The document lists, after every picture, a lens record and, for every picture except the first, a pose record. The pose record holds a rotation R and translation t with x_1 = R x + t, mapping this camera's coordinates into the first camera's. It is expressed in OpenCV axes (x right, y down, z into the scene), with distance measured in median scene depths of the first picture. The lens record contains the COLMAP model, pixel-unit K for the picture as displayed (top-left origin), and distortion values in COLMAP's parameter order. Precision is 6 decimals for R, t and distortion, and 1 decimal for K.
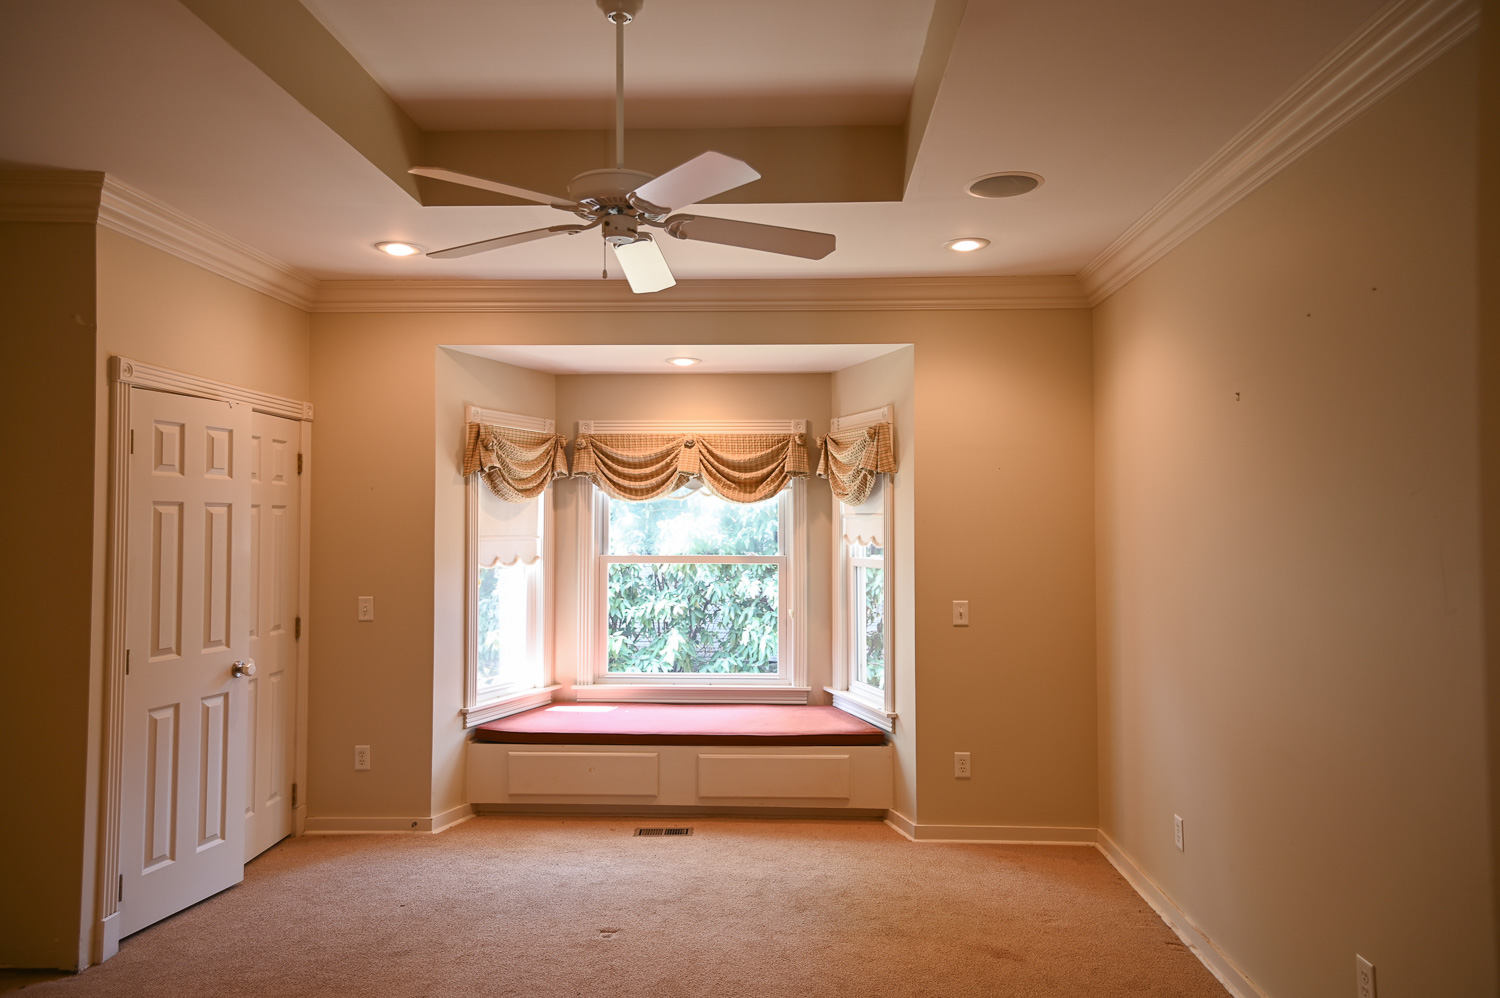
lens RADIAL K [[979.9, 0, 752.3], [0, 979.9, 491.0], [0, 0, 1]] dist [0.044471, 0.007327]
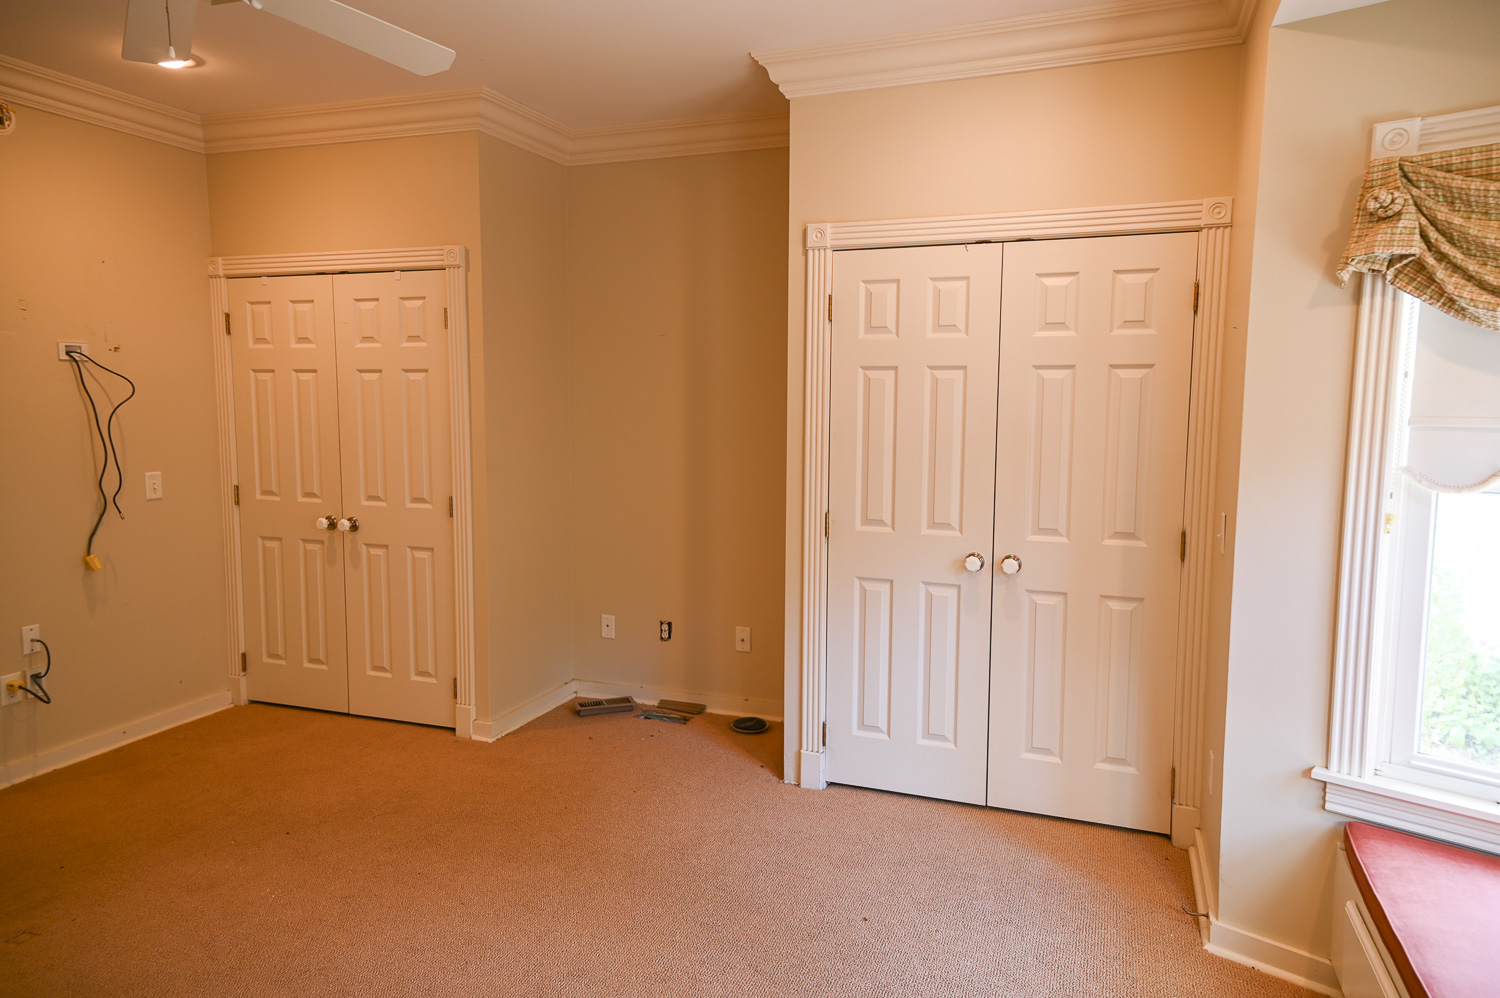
lens RADIAL K [[979.9, 0, 752.3], [0, 979.9, 491.0], [0, 0, 1]] dist [0.044471, 0.007327]
pose [[-0.305517, 0.092638, -0.947670, 0.249531], [0.026610, 0.995698, 0.088754, 0.031705], [0.951815, 0.001899, -0.306668, 0.875886]]
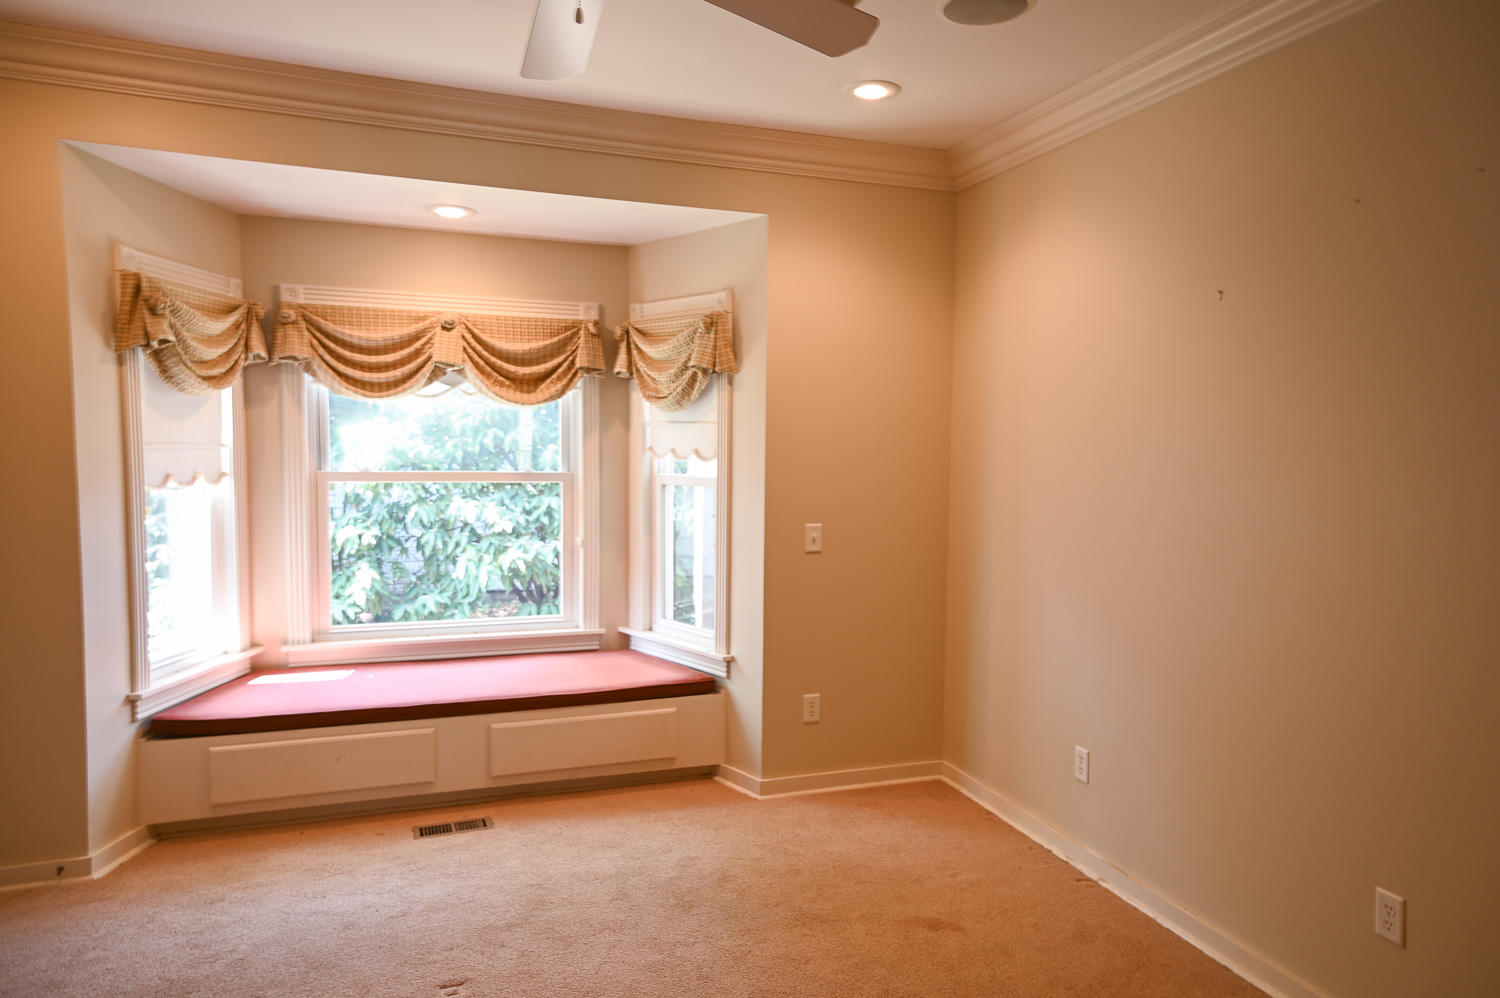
lens RADIAL K [[1021.2, 0, 777.1], [0, 1021.2, 510.8], [0, 0, 1]] dist [0.044972, 0.009131]
pose [[0.924619, -0.015579, 0.380575, -0.150085], [-0.024556, 0.994647, 0.100374, 0.009853], [-0.380101, -0.102153, 0.919287, 0.173316]]
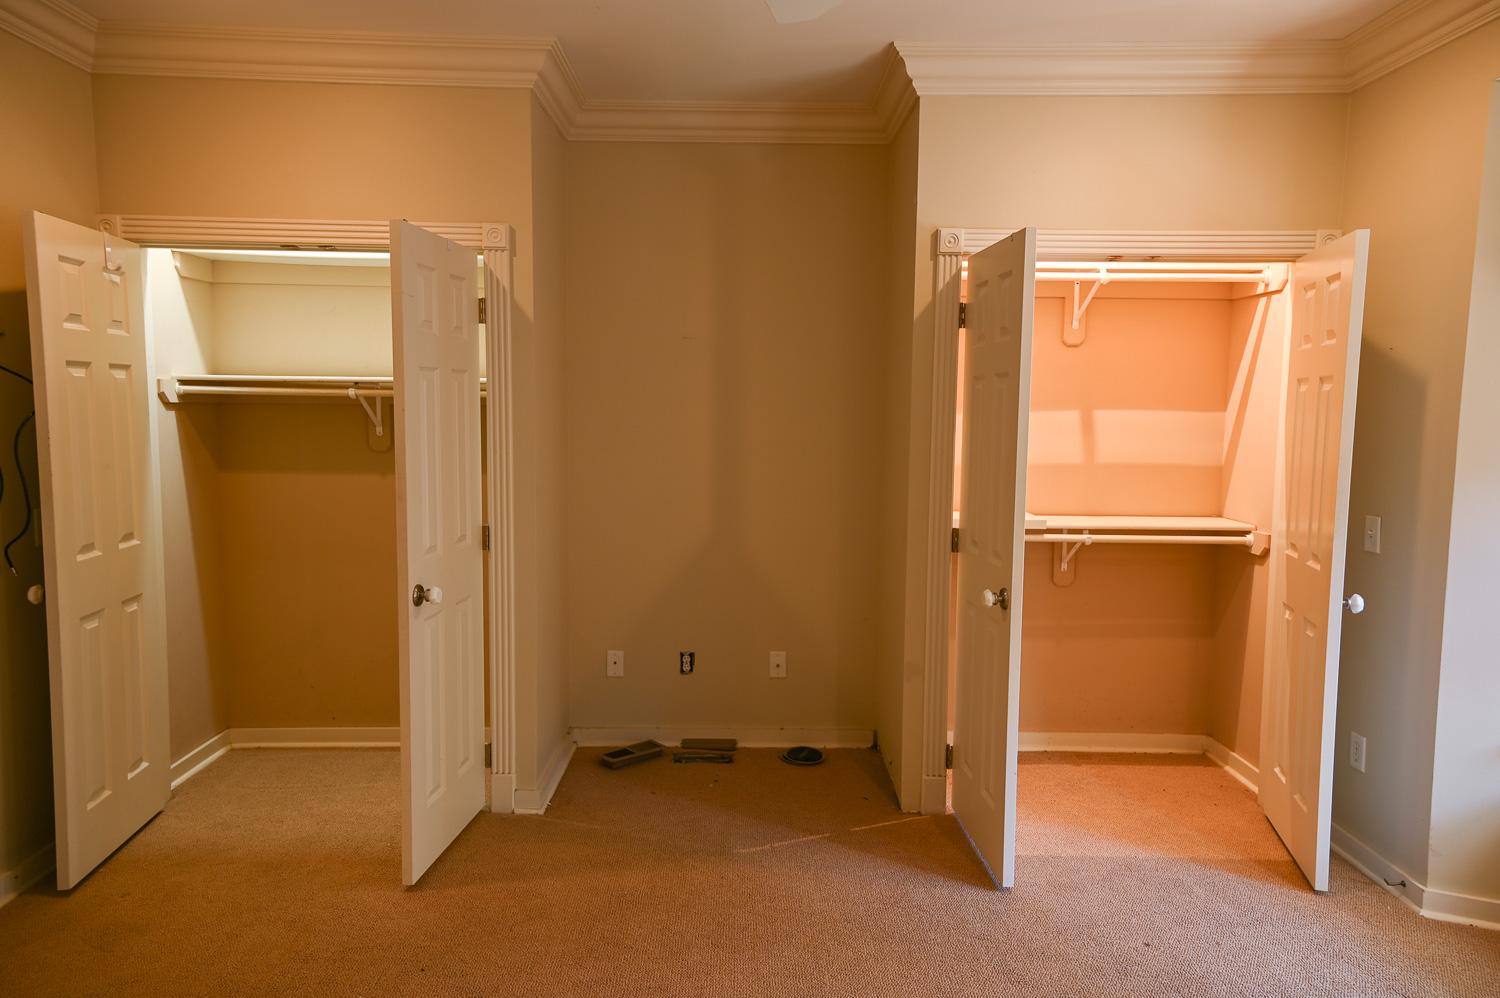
lens RADIAL K [[979.9, 0, 752.3], [0, 979.9, 491.0], [0, 0, 1]] dist [0.044471, 0.007327]
pose [[0.055294, 0.092336, -0.994191, 0.235118], [0.020462, 0.995401, 0.093586, 0.018925], [0.998260, -0.025518, 0.053150, 0.530467]]
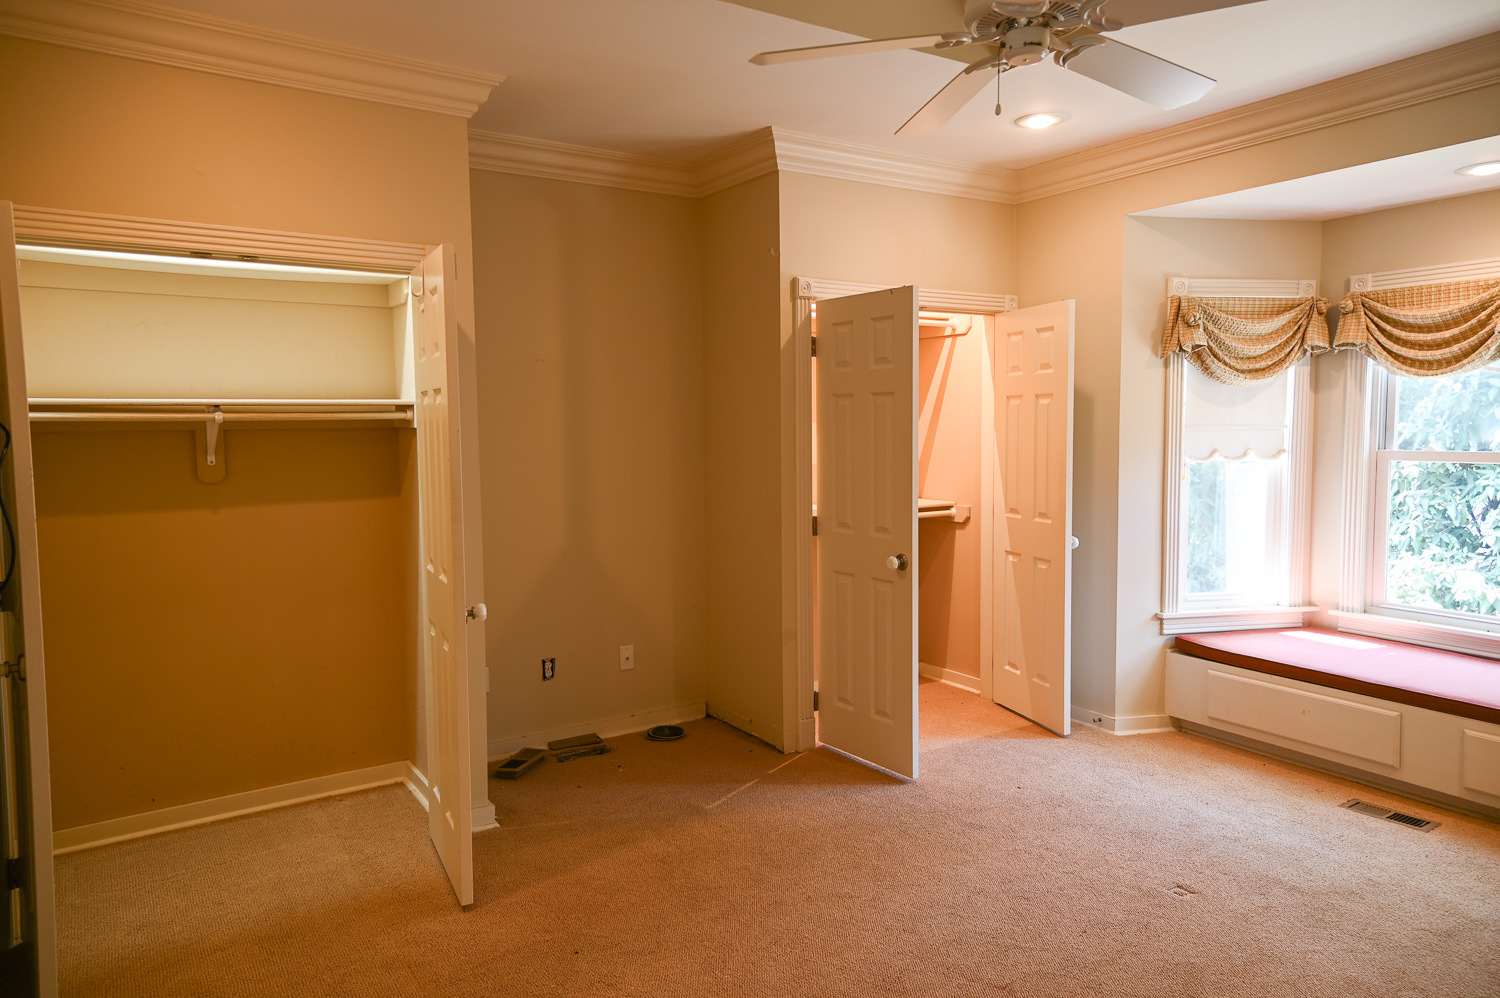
lens RADIAL K [[979.9, 0, 752.3], [0, 979.9, 491.0], [0, 0, 1]] dist [0.044471, 0.007327]
pose [[0.584487, 0.053706, -0.809624, 0.223160], [0.035378, 0.995171, 0.091554, 0.009535], [0.810631, -0.082155, 0.579765, 0.166114]]
